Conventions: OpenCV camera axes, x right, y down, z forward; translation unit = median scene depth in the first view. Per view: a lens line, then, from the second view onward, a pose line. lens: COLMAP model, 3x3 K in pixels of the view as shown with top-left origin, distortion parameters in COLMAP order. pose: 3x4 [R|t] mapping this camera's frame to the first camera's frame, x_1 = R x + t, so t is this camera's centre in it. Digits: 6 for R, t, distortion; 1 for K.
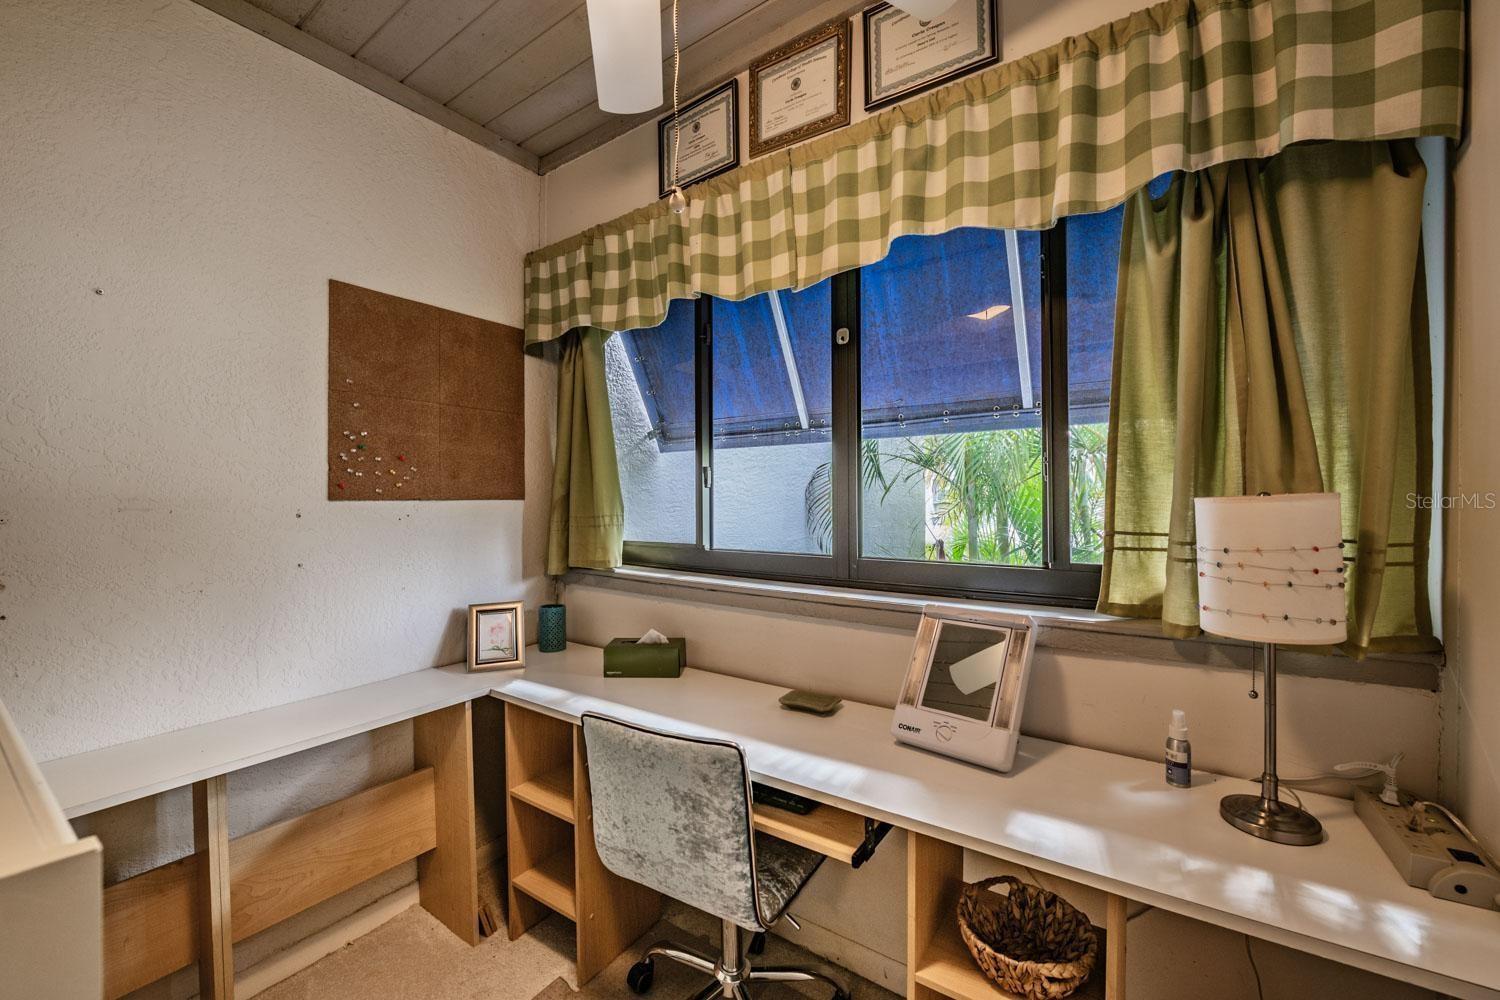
lens RADIAL K [[587.9, 0, 746.6], [0, 587.9, 506.2], [0, 0, 1]] dist [0.006388, -0.002160]
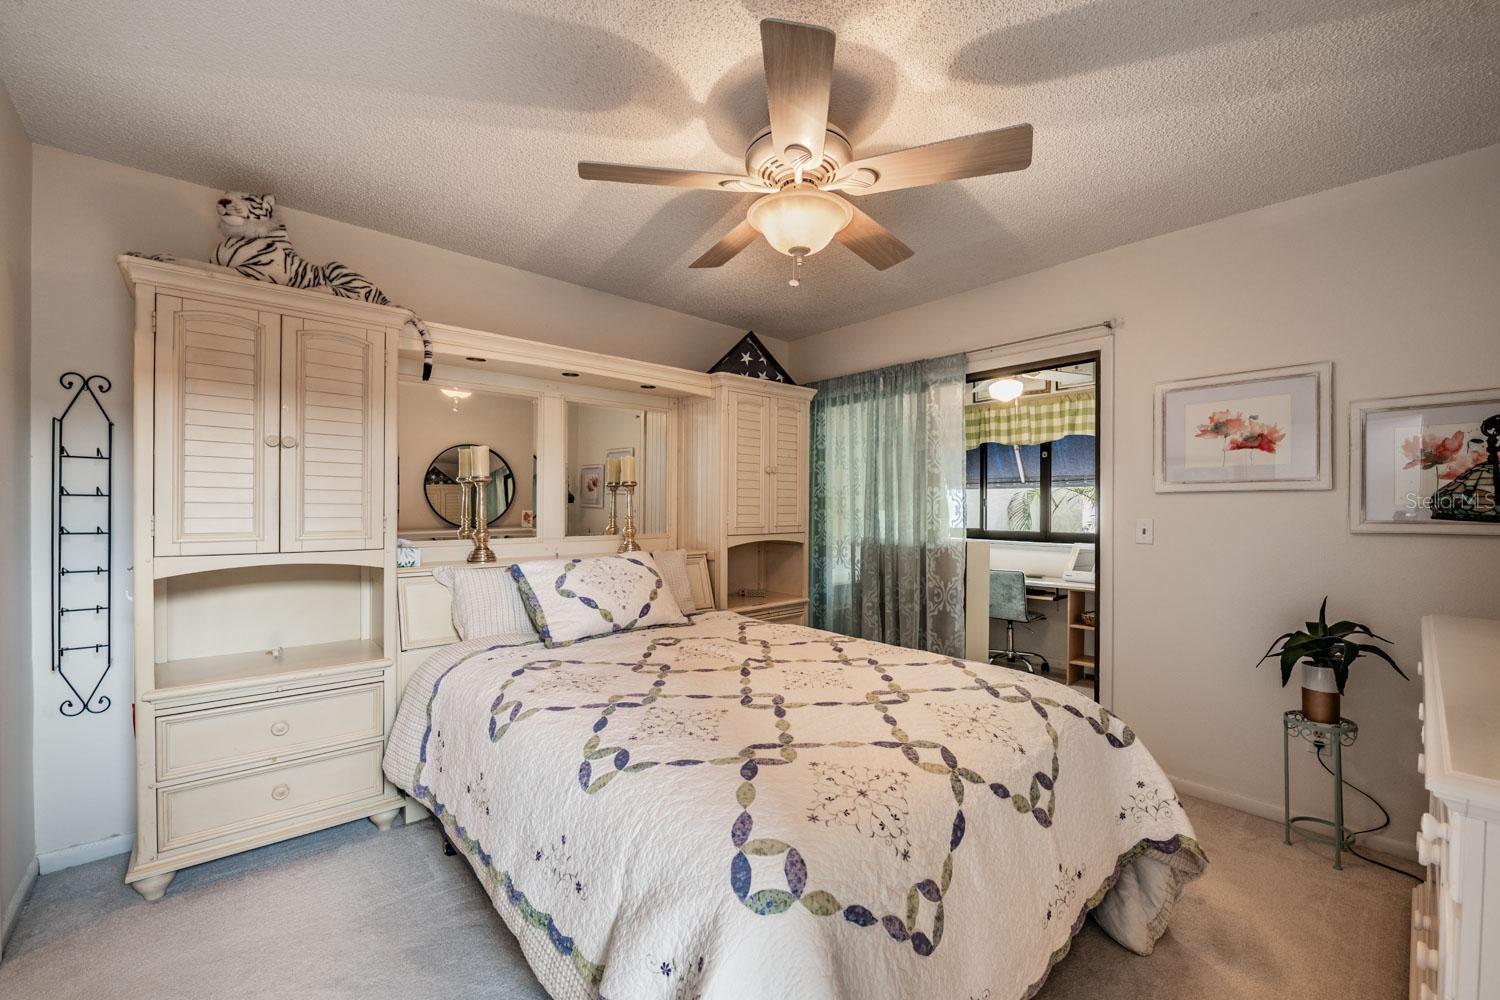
lens RADIAL K [[587.9, 0, 750.6], [0, 587.9, 502.9], [0, 0, 1]] dist [0.006388, -0.002160]
pose [[0.973381, 0.012572, -0.228847, -0.655406], [-0.015835, 0.999797, -0.012428, 0.009001], [0.228645, 0.015721, 0.973383, -2.423710]]
